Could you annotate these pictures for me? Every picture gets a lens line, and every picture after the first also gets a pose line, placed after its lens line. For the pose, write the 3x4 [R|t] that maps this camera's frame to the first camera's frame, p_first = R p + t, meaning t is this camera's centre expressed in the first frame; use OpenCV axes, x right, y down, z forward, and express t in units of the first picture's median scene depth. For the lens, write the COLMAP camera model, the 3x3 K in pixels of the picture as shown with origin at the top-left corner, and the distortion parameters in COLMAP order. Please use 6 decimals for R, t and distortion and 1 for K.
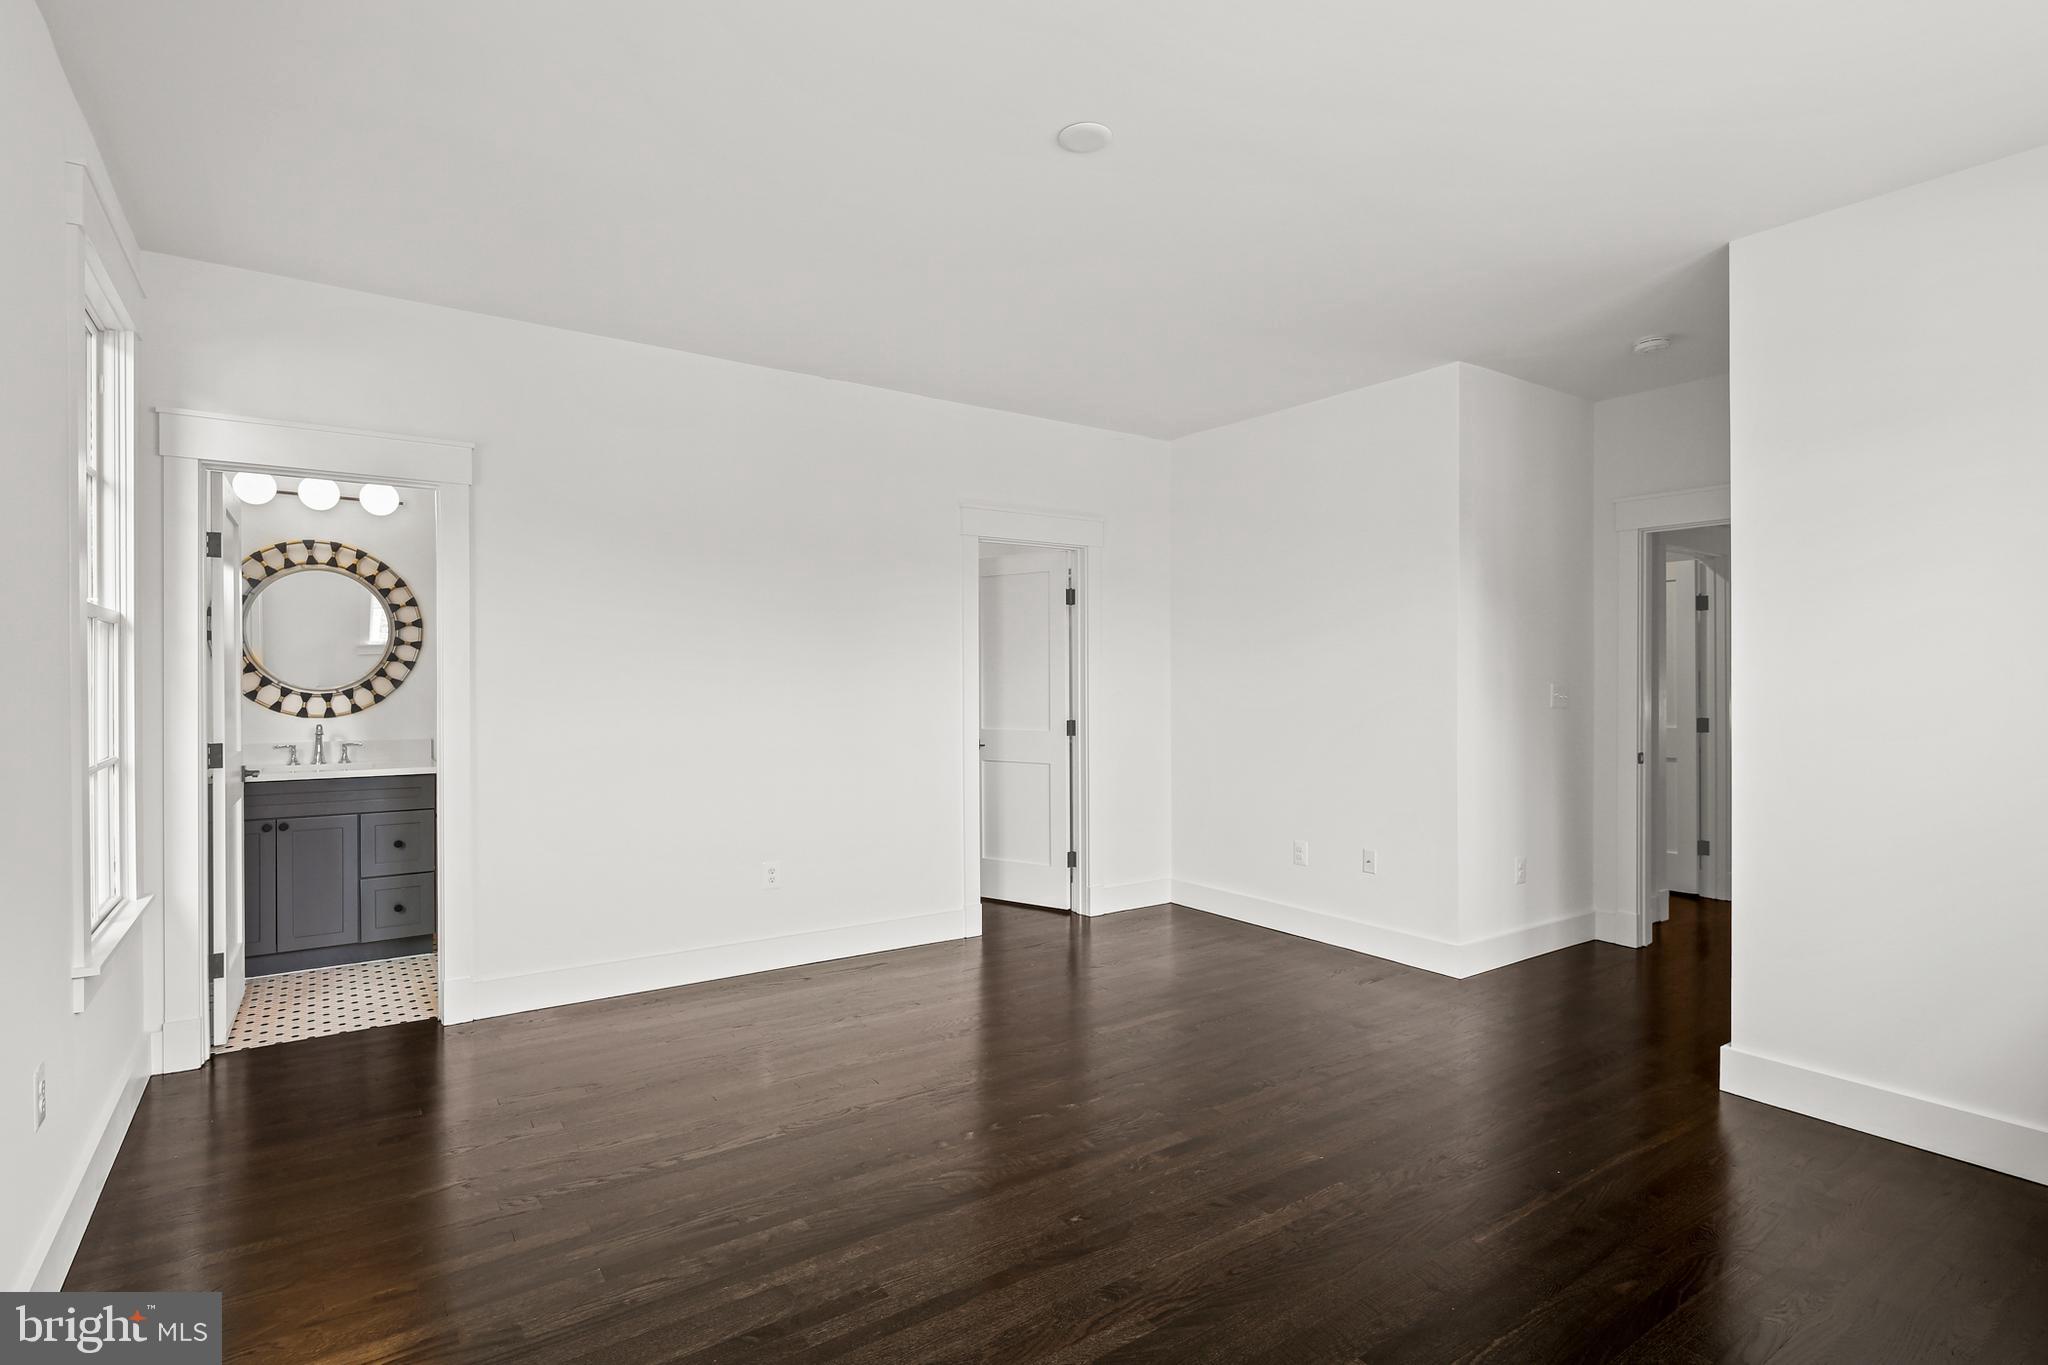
lens RADIAL K [[996.9, 0, 1021.3], [0, 996.9, 687.1], [0, 0, 1]] dist [-0.007872, 0.000744]
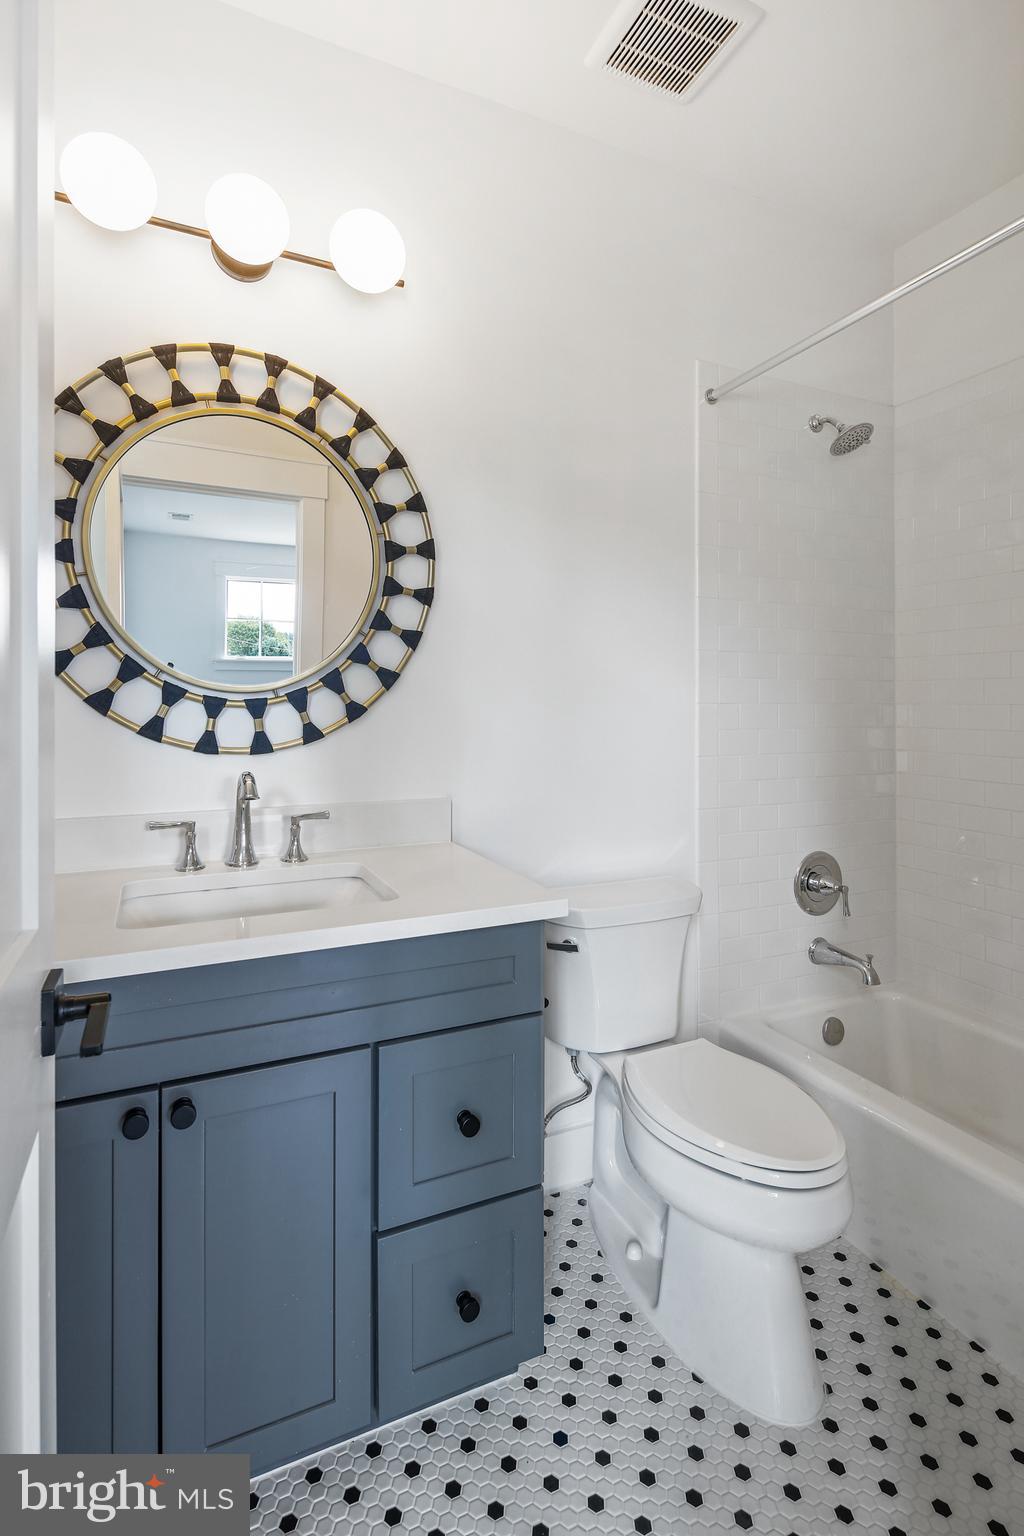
lens RADIAL K [[747.7, 0, 509.0], [0, 747.7, 702.6], [0, 0, 1]] dist [-0.007872, 0.000744]
pose [[0.984260, 0.005057, -0.176657, -0.530405], [-0.005103, 0.999987, 0.000193, 0.007373], [0.176656, 0.000711, 0.984272, 0.694541]]
